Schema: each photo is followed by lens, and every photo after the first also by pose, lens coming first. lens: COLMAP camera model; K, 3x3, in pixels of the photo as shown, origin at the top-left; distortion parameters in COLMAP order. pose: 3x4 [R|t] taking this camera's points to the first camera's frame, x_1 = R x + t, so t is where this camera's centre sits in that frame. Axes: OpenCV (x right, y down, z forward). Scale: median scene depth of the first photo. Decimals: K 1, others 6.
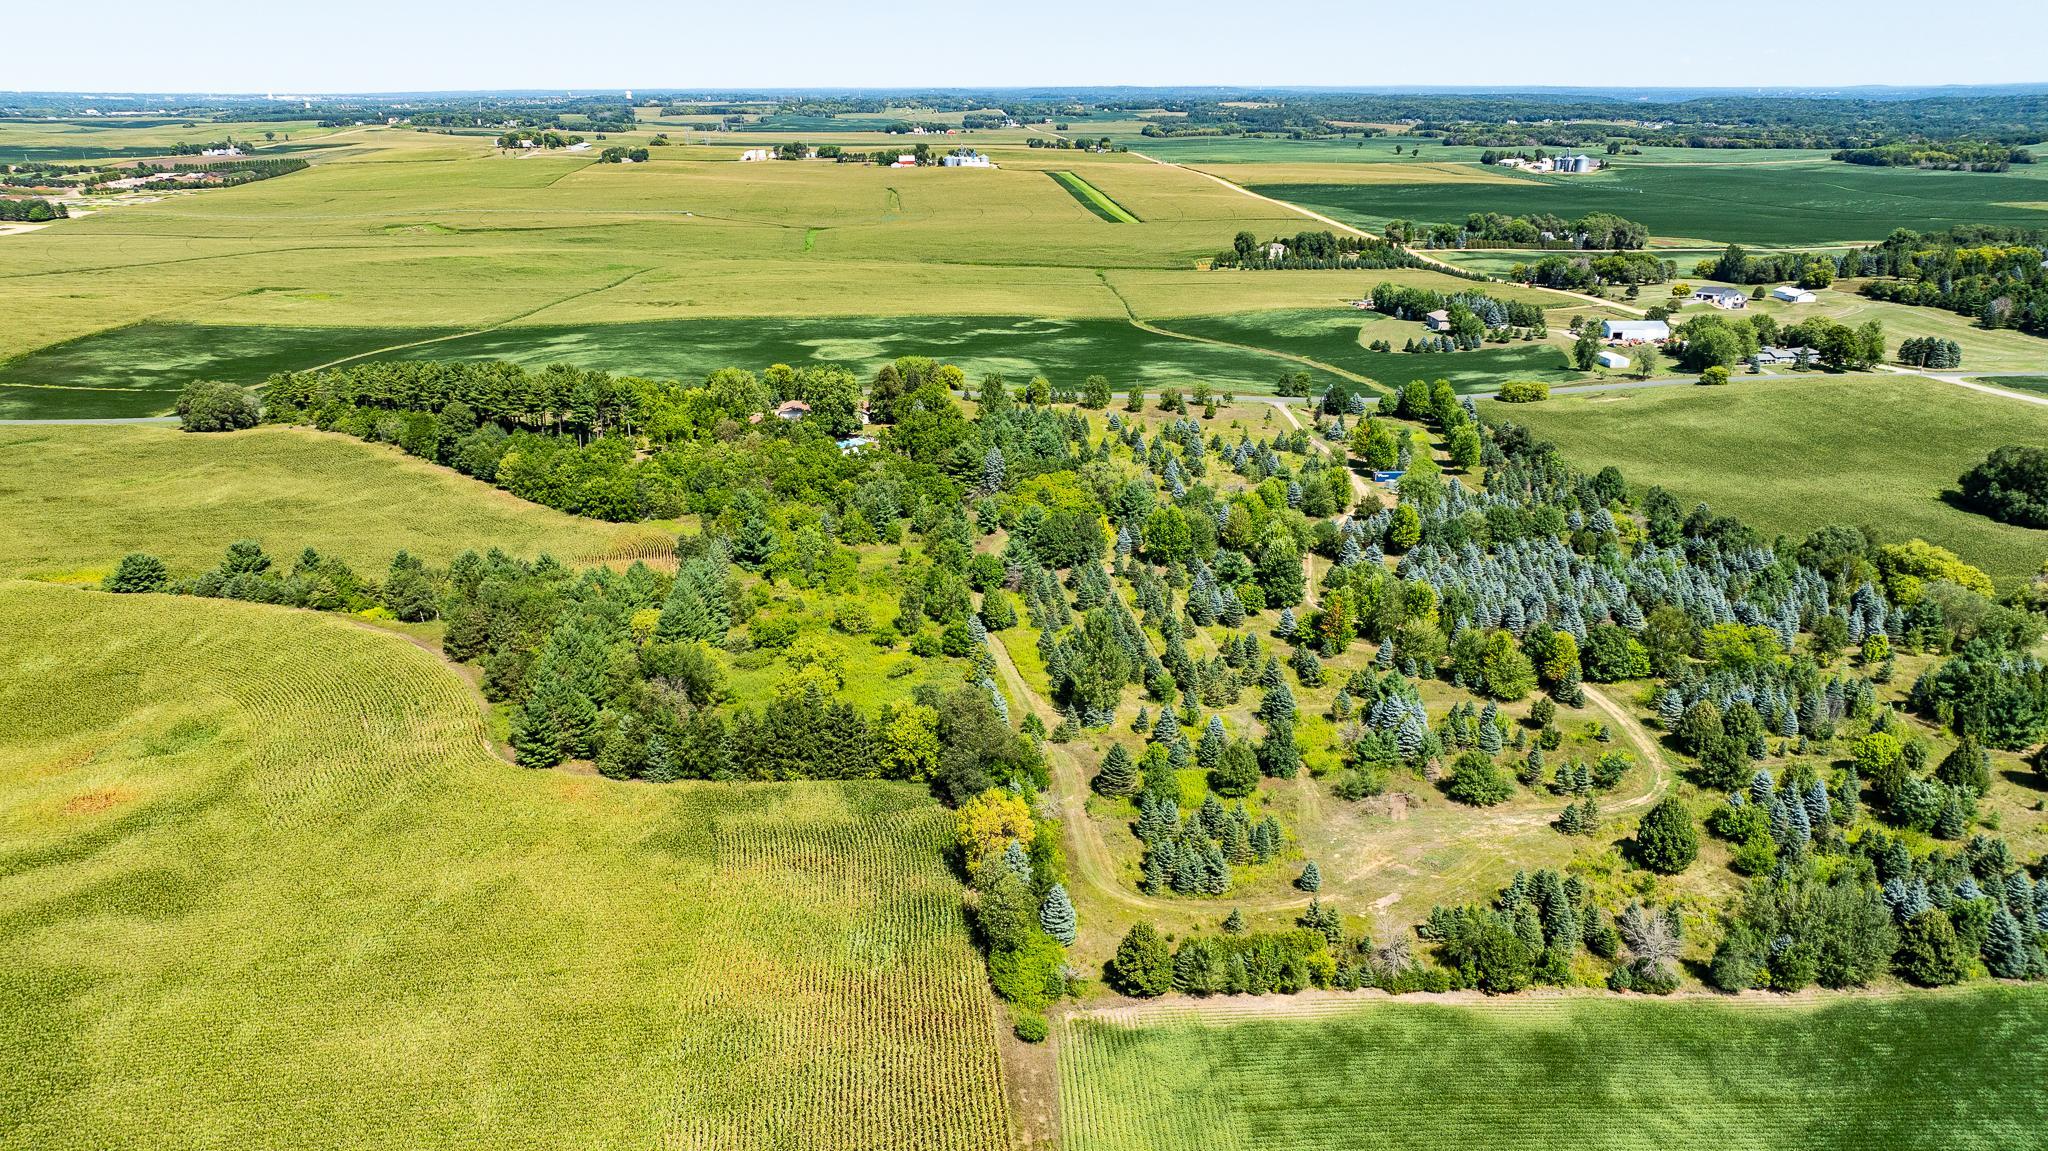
lens RADIAL K [[1441.0, 0, 1029.6], [0, 1441.0, 571.3], [0, 0, 1]] dist [-0.036019, 0.038774]
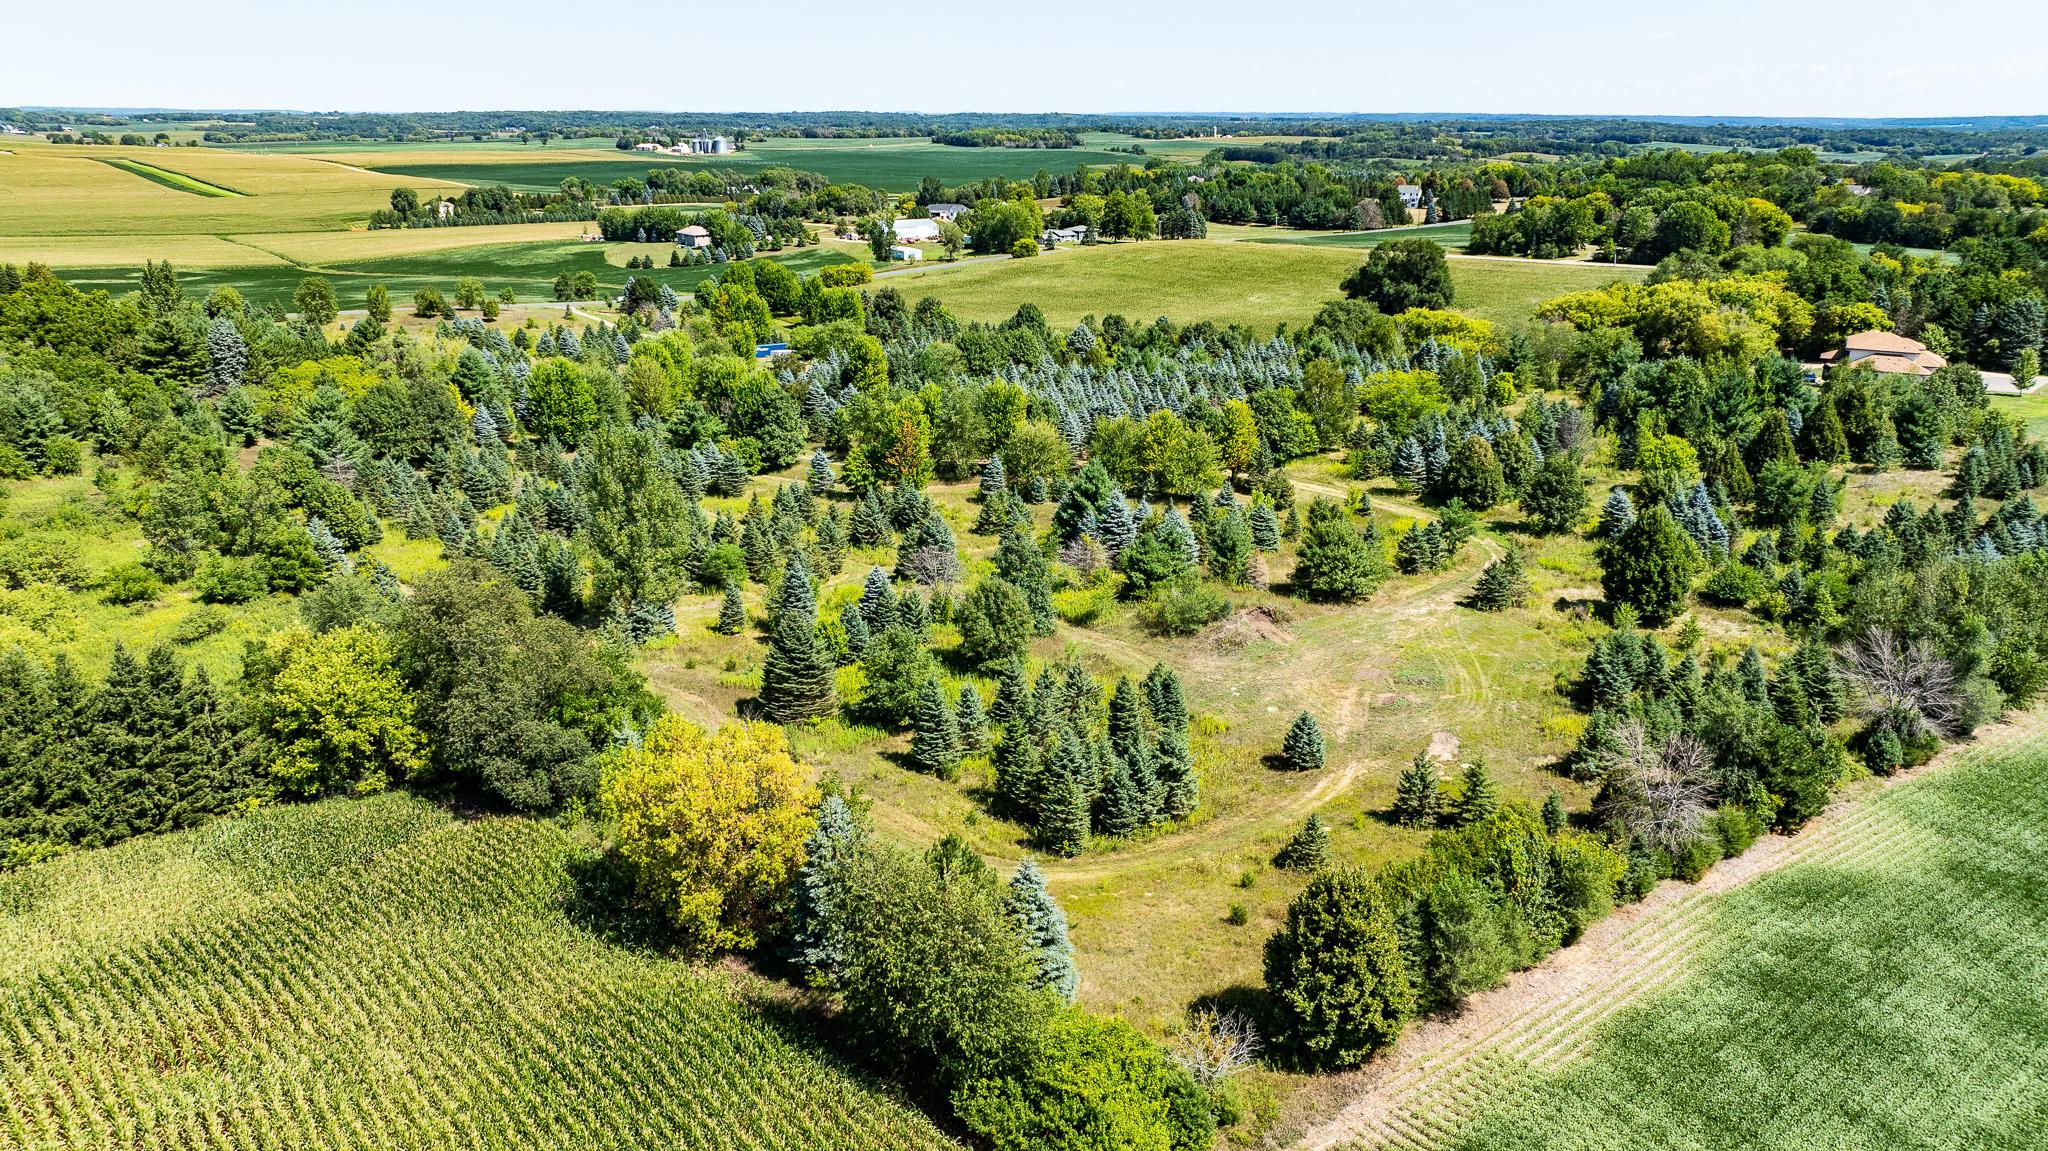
lens RADIAL K [[1441.0, 0, 1028.1], [0, 1441.0, 571.4], [0, 0, 1]] dist [-0.036019, 0.038774]
pose [[0.831301, -0.162809, 0.531444, -0.079144], [0.171834, 0.984578, 0.032839, 0.059278], [-0.528595, 0.064021, 0.846457, 0.307638]]
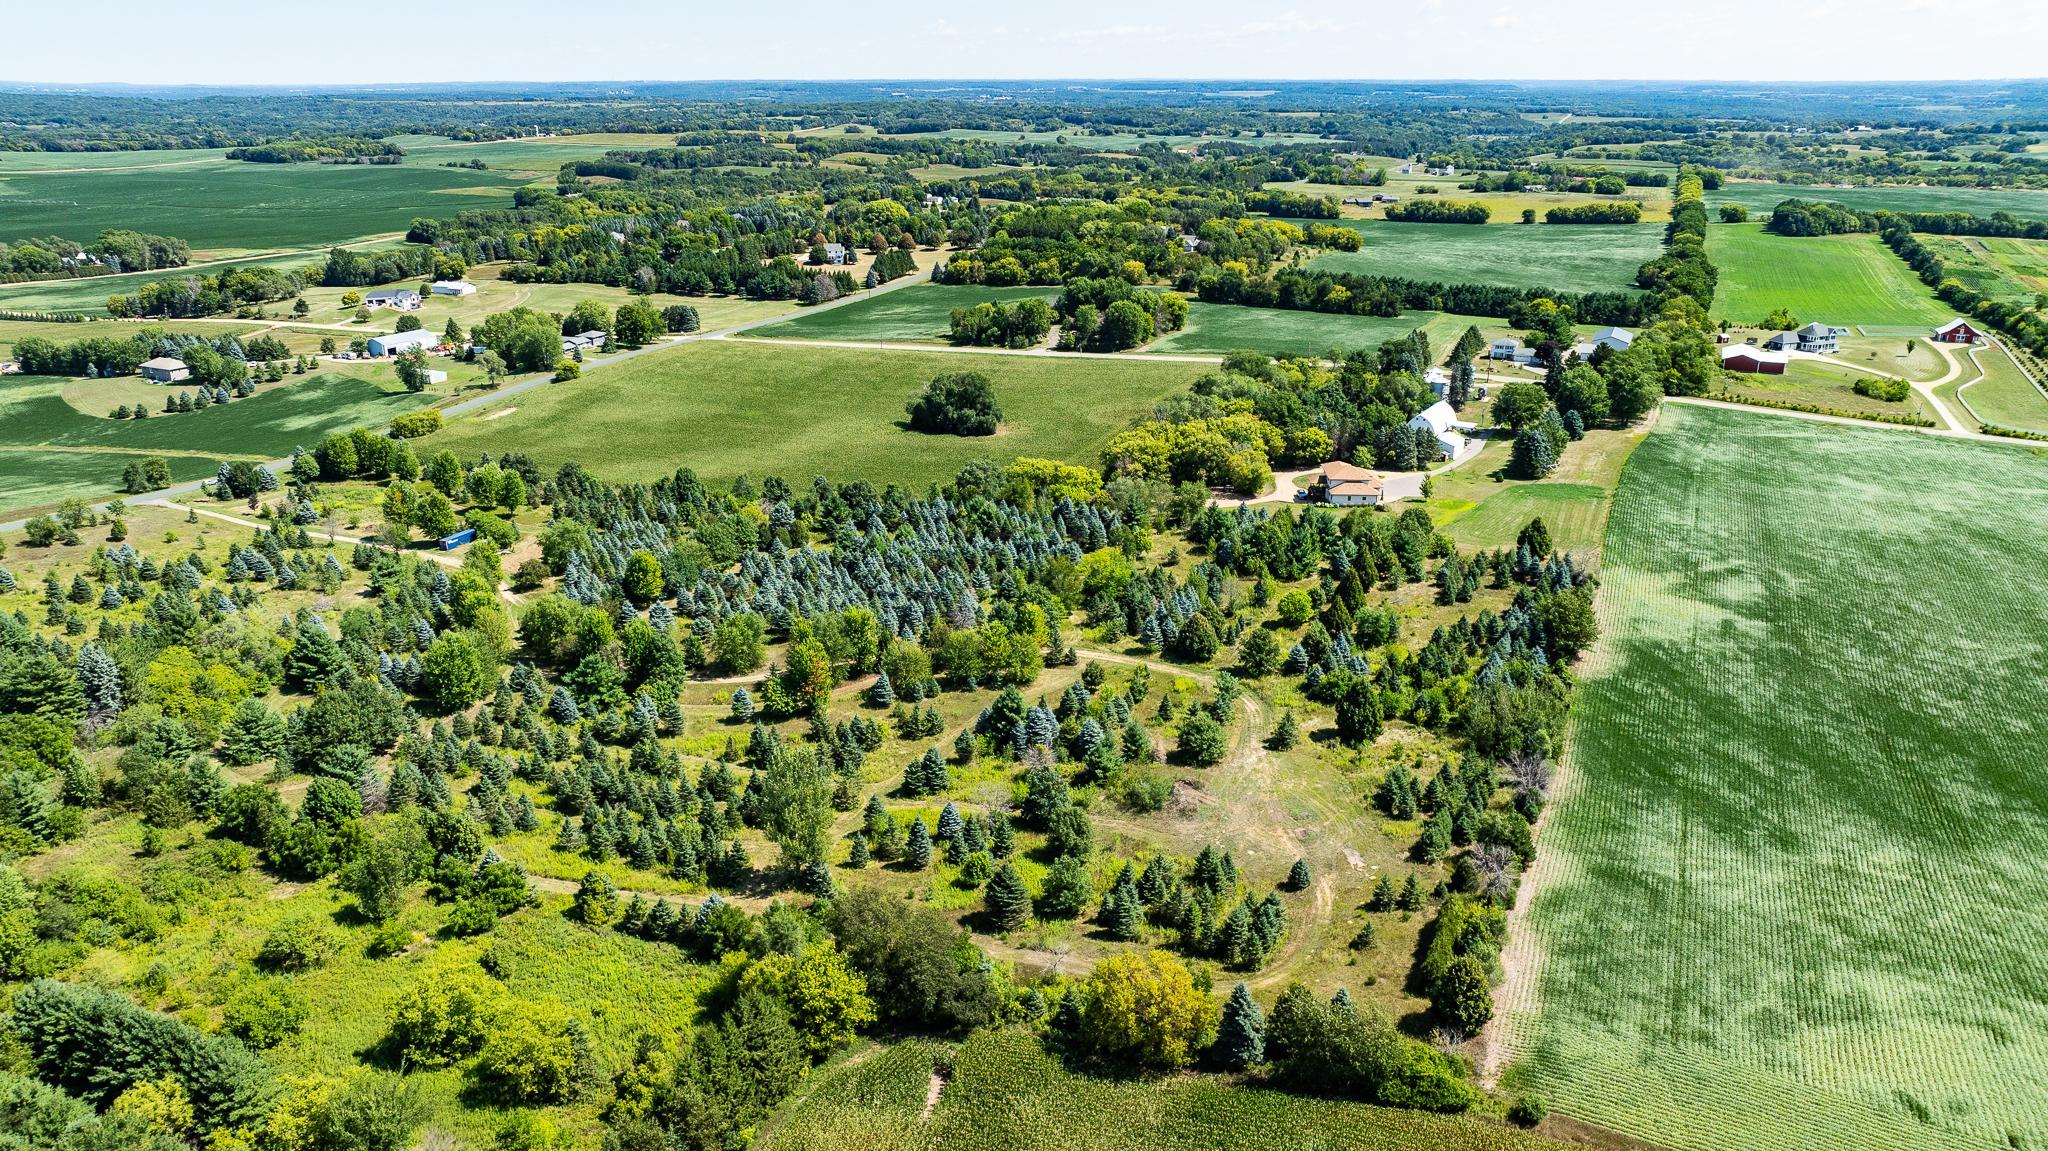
lens RADIAL K [[1441.0, 0, 1025.7], [0, 1441.0, 567.6], [0, 0, 1]] dist [-0.036019, 0.038774]
pose [[0.492817, -0.278885, 0.824230, -0.336093], [0.280213, 0.947650, 0.153102, -0.099370], [-0.823779, 0.155508, 0.545165, 0.293960]]
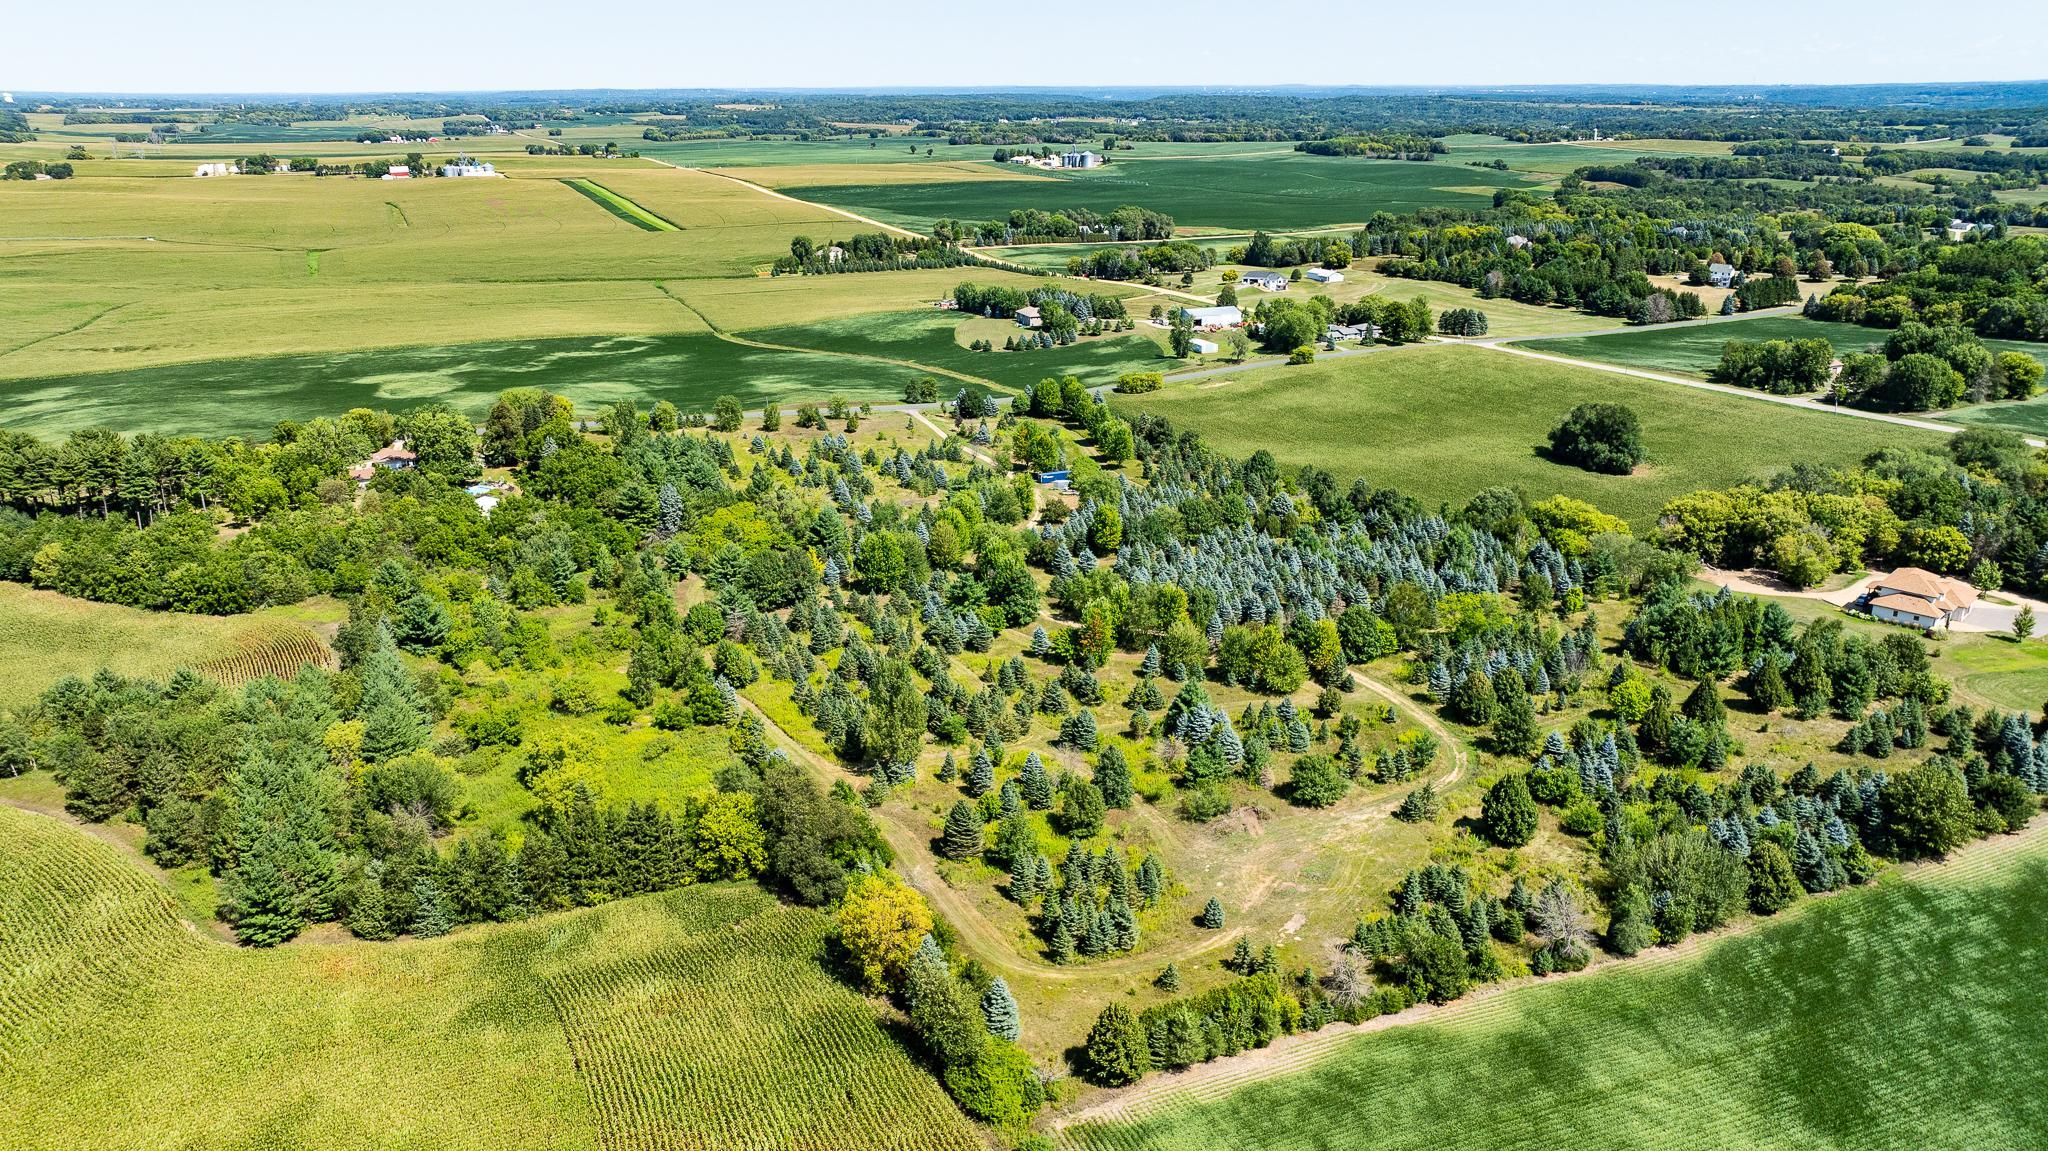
lens RADIAL K [[1441.0, 0, 1028.7], [0, 1441.0, 571.2], [0, 0, 1]] dist [-0.036019, 0.038774]
pose [[0.943781, -0.107006, 0.312772, -0.099172], [0.107422, 0.994086, 0.015954, -0.021422], [-0.312630, 0.018542, 0.949694, 0.063441]]
